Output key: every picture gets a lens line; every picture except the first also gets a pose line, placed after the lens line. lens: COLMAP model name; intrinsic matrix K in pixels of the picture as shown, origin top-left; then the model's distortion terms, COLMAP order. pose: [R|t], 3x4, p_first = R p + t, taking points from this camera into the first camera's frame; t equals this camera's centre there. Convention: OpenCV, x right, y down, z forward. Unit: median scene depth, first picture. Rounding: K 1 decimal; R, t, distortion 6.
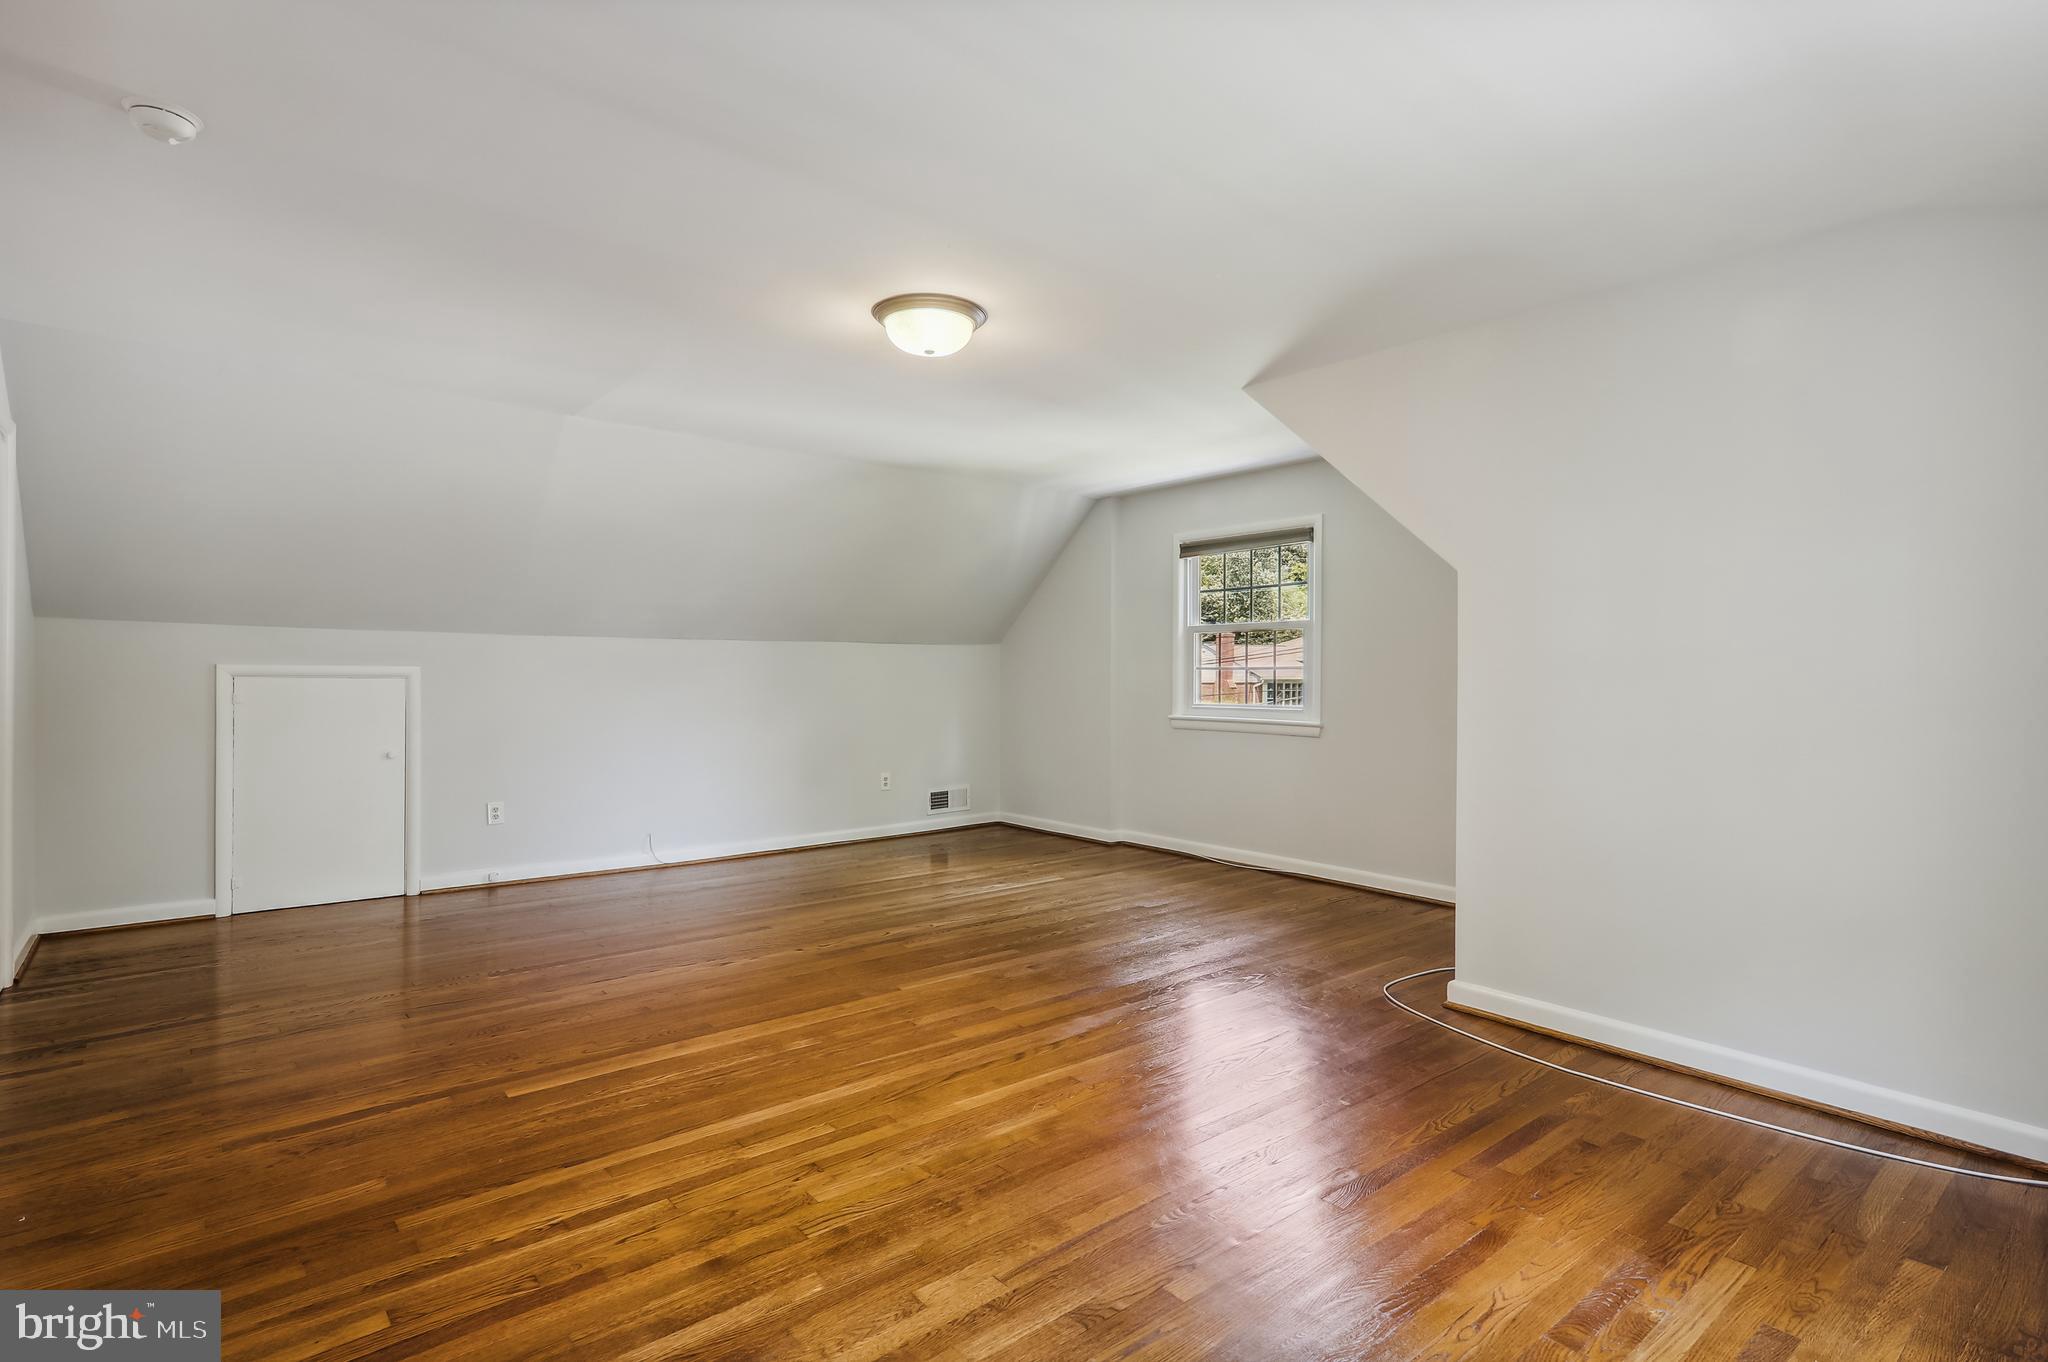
lens RADIAL K [[983.8, 0, 1022.4], [0, 983.8, 674.1], [0, 0, 1]] dist [0.015881, 0.000409]
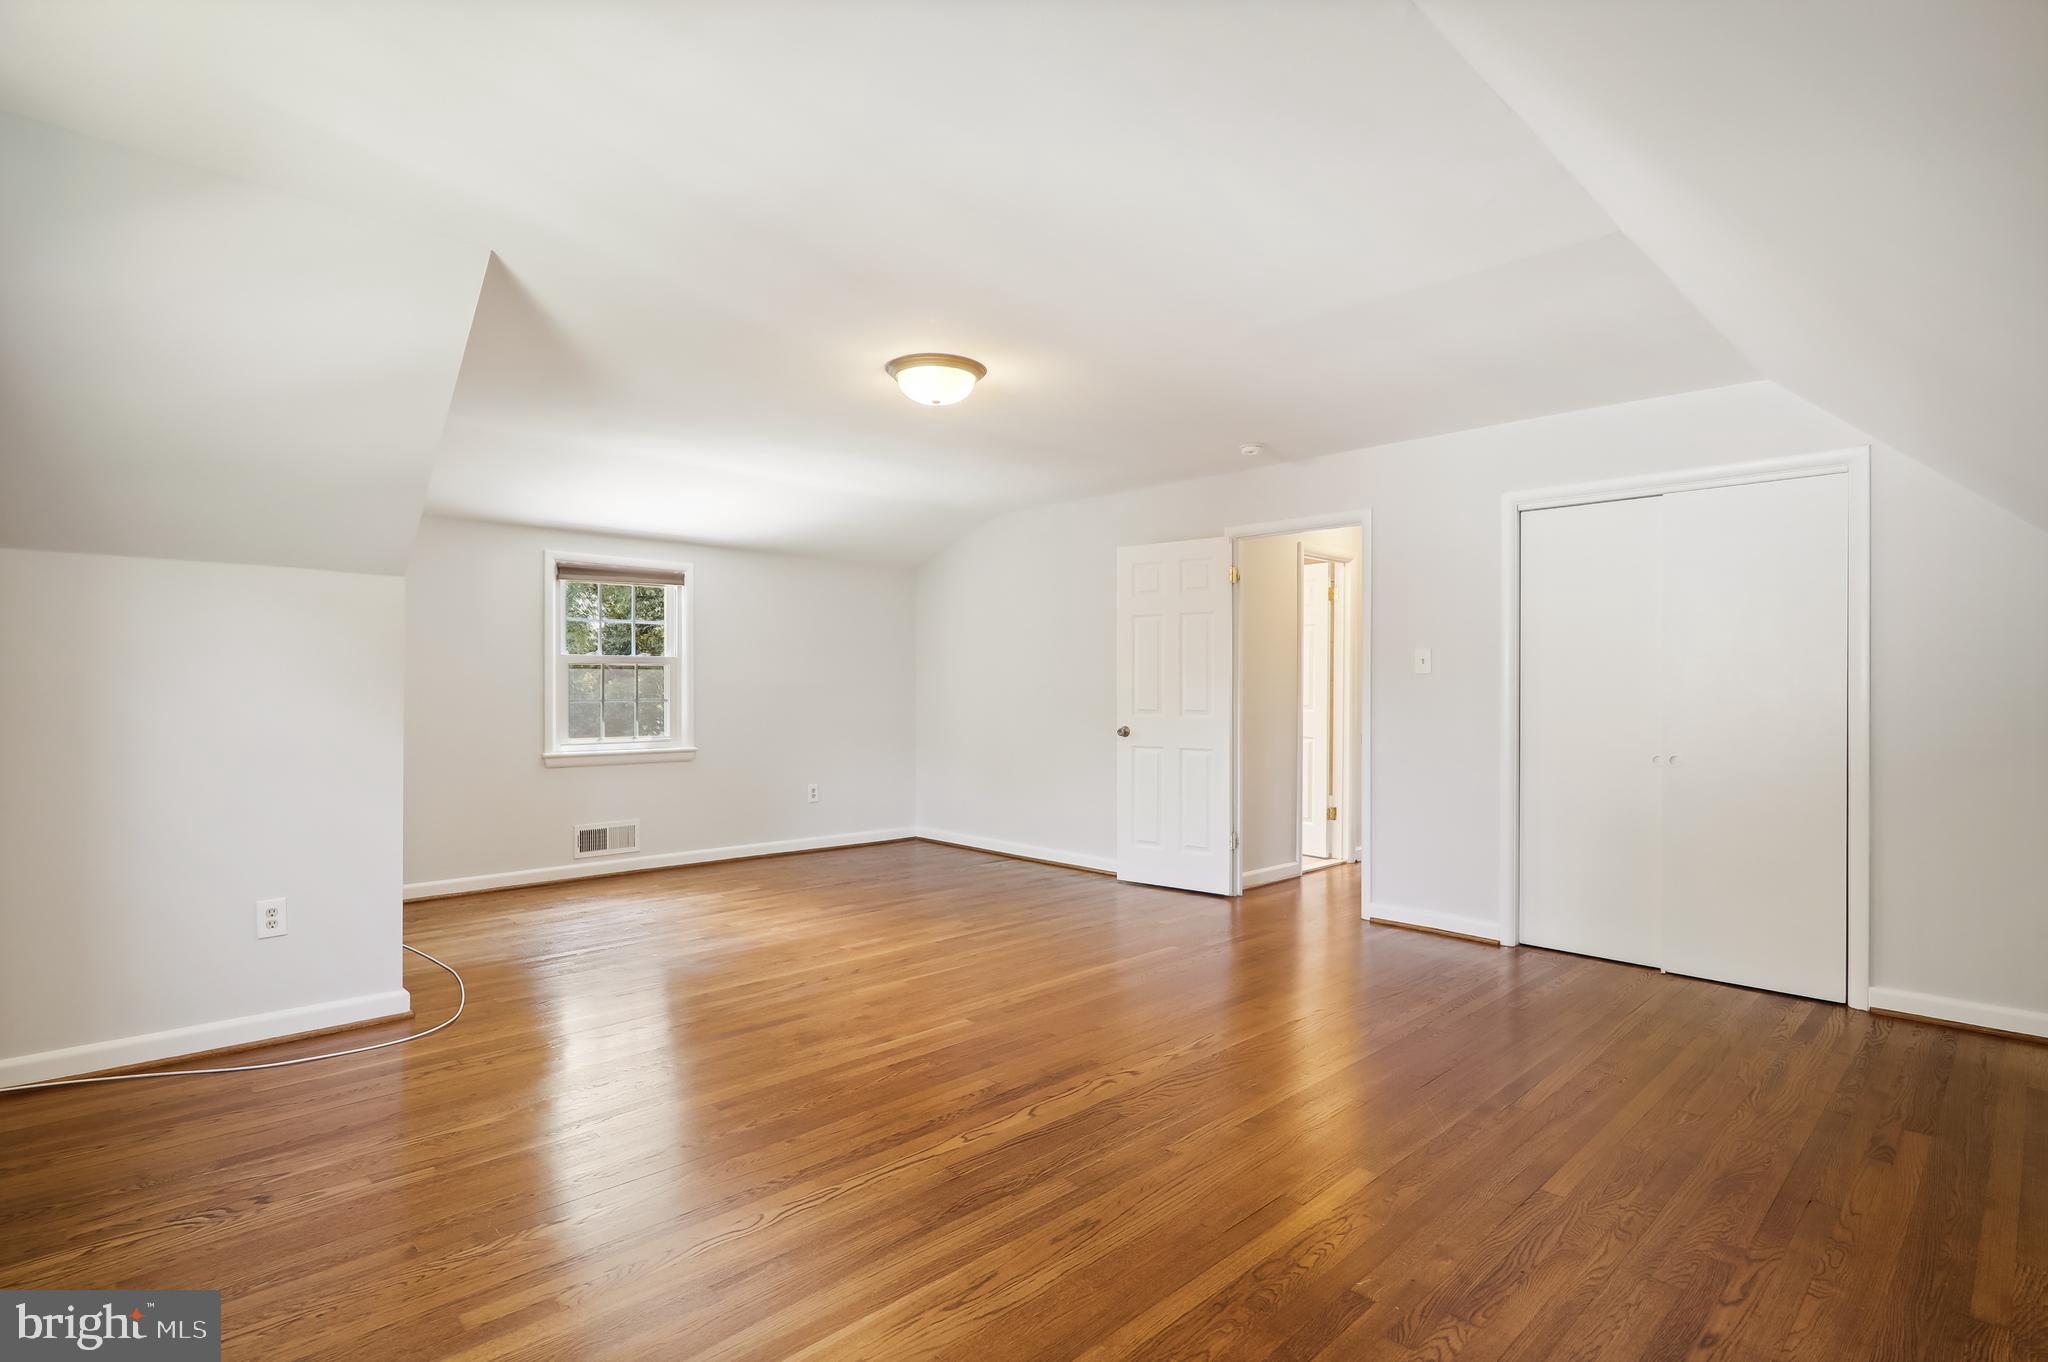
lens RADIAL K [[1008.6, 0, 1019.5], [0, 1008.6, 672.2], [0, 0, 1]] dist [-0.001413, -0.000281]
pose [[-0.996978, -0.011456, -0.076837, -0.085413], [-0.010124, 0.999792, -0.017699, 0.002524], [0.077024, -0.016868, -0.996887, 1.764988]]
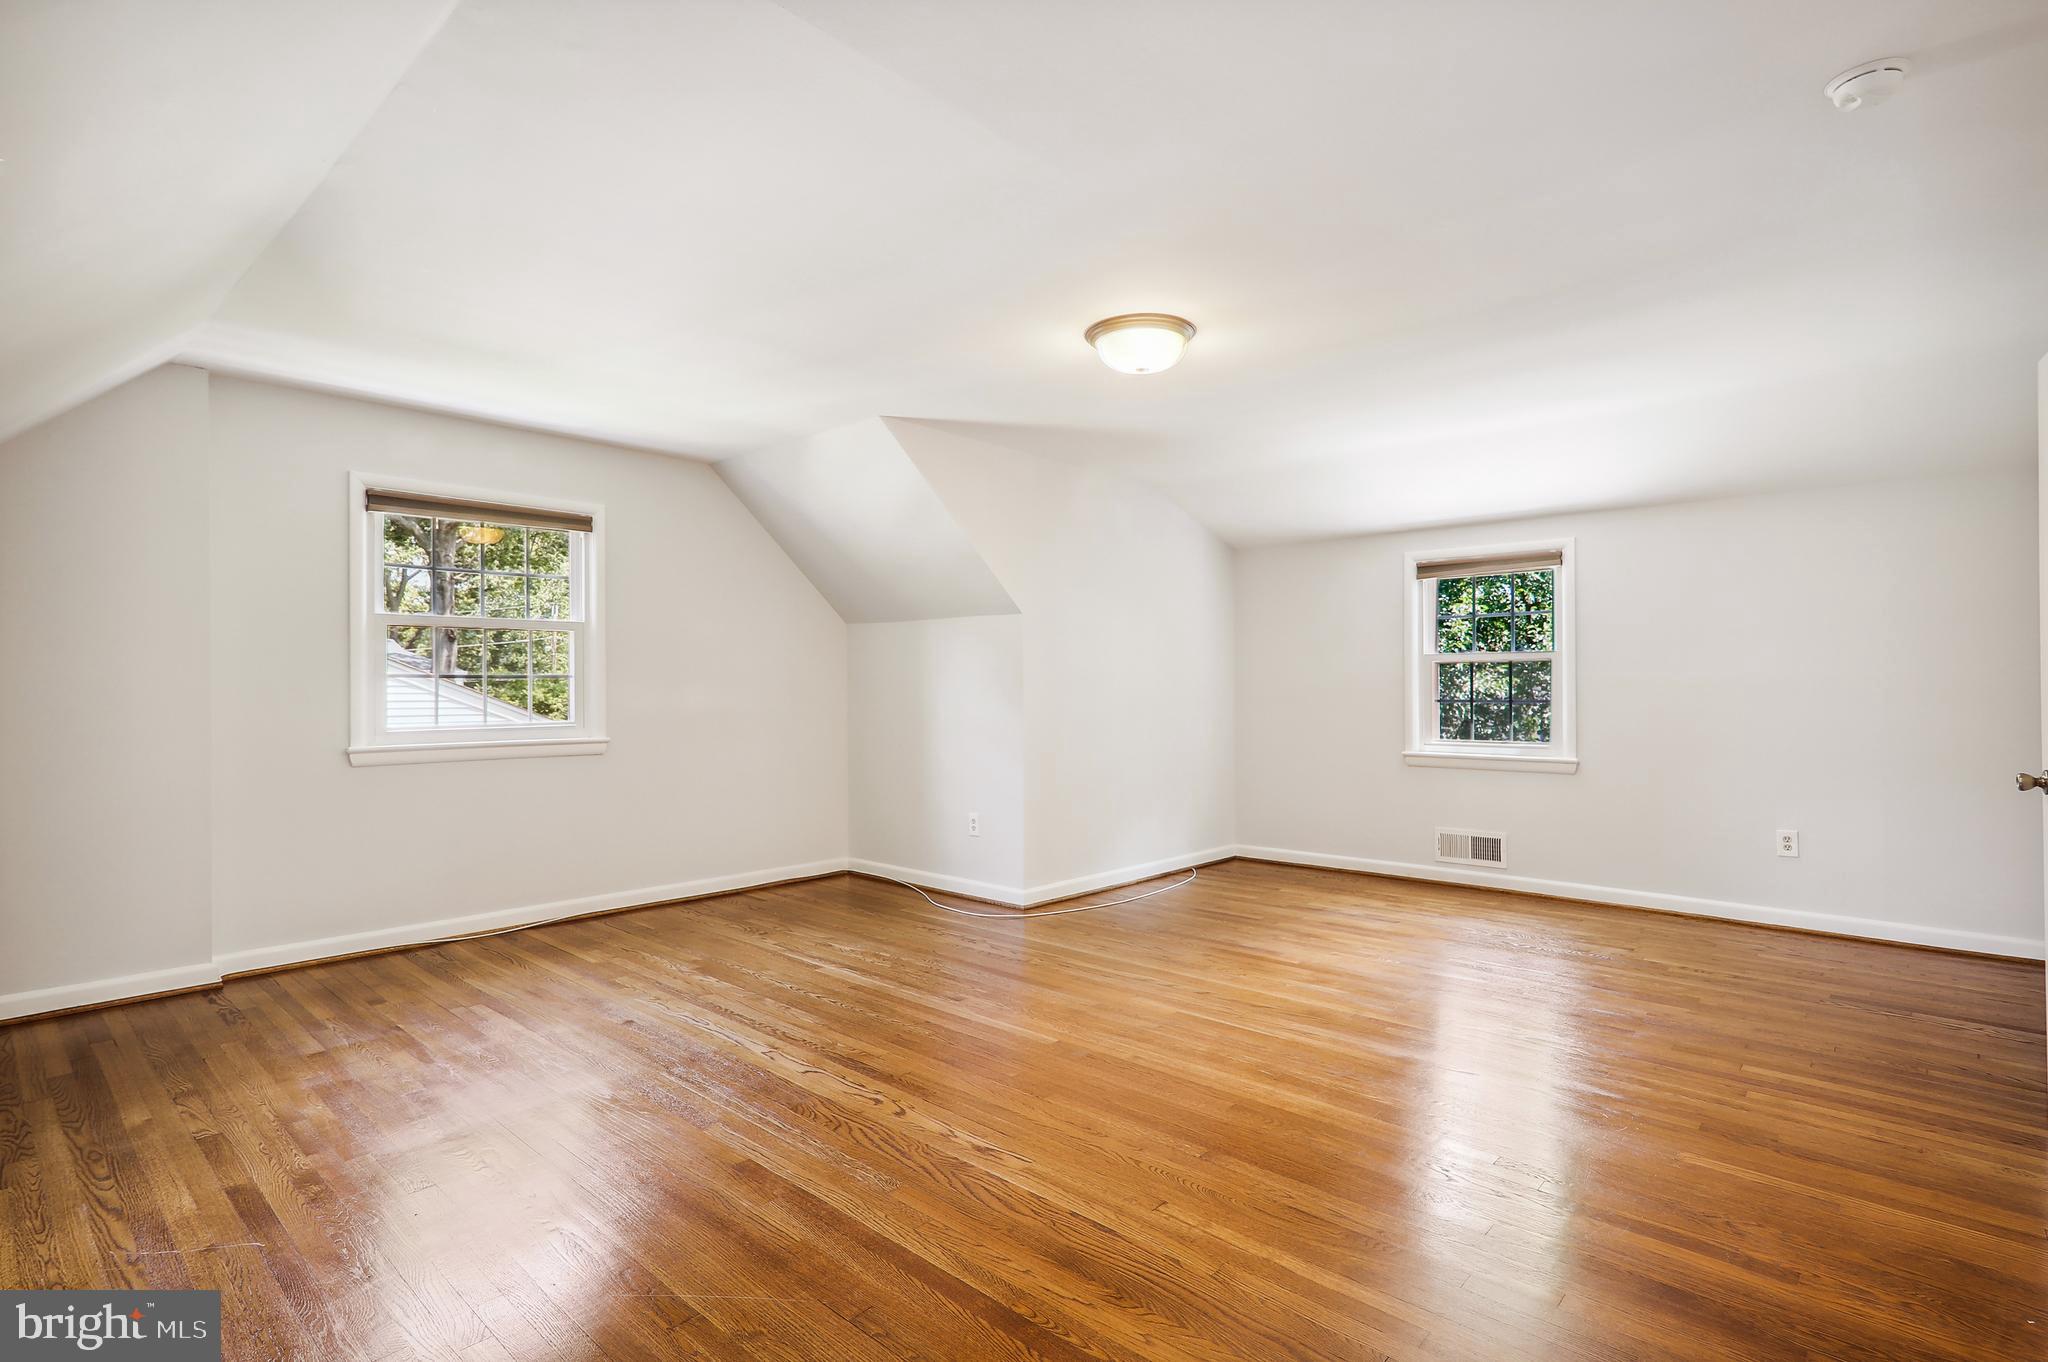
lens RADIAL K [[1008.6, 0, 1019.5], [0, 1008.6, 672.2], [0, 0, 1]] dist [-0.001413, -0.000281]
pose [[-0.126400, 0.010135, 0.991928, -0.910952], [0.000590, 0.999948, -0.010142, -0.001617], [-0.991979, -0.000696, -0.126399, 1.026714]]
